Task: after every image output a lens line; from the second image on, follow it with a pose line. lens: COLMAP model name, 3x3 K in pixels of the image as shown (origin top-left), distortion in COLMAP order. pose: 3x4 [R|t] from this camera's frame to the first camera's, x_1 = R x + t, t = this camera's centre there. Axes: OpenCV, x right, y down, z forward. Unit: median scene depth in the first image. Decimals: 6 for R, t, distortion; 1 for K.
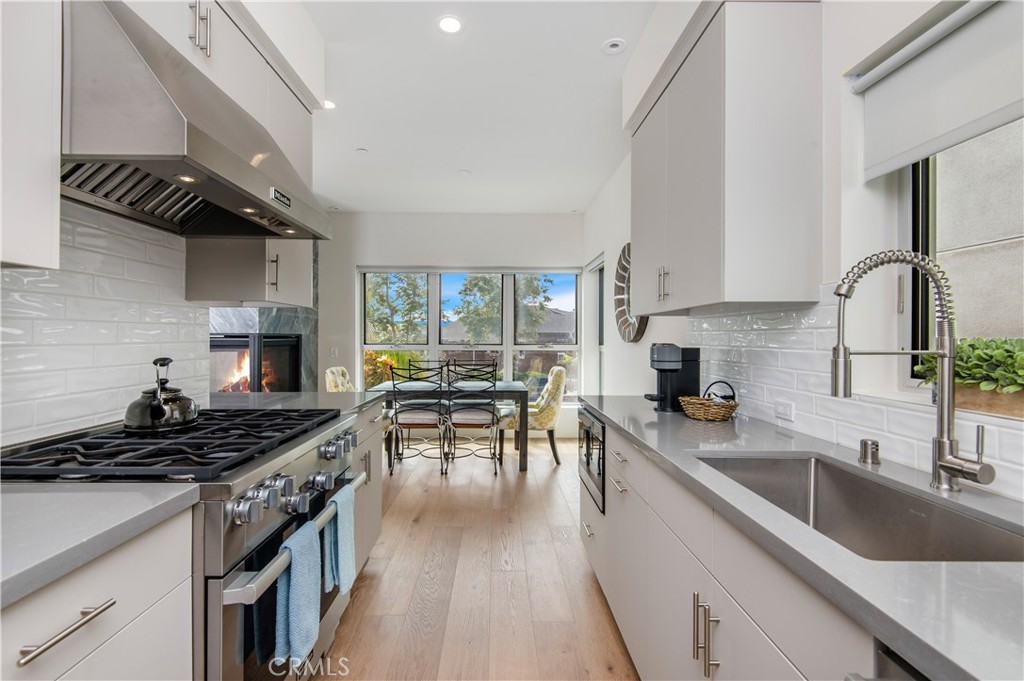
lens RADIAL K [[470.6, 0, 518.4], [0, 470.6, 336.6], [0, 0, 1]] dist [0.000286, 0.000009]
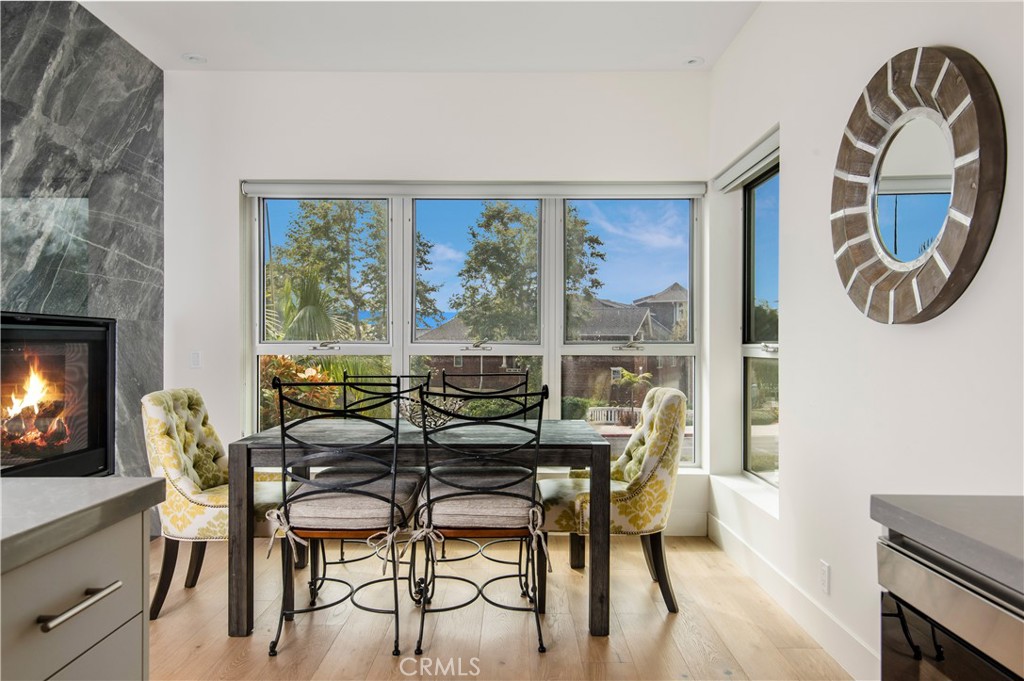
lens RADIAL K [[674.7, 0, 509.2], [0, 674.7, 340.9], [0, 0, 1]] dist [0.009511, 0.003500]
pose [[0.998562, -0.001996, -0.053571, -0.032552], [0.001609, 0.999972, -0.007262, 0.022216], [0.053584, 0.007166, 0.998538, 0.339952]]
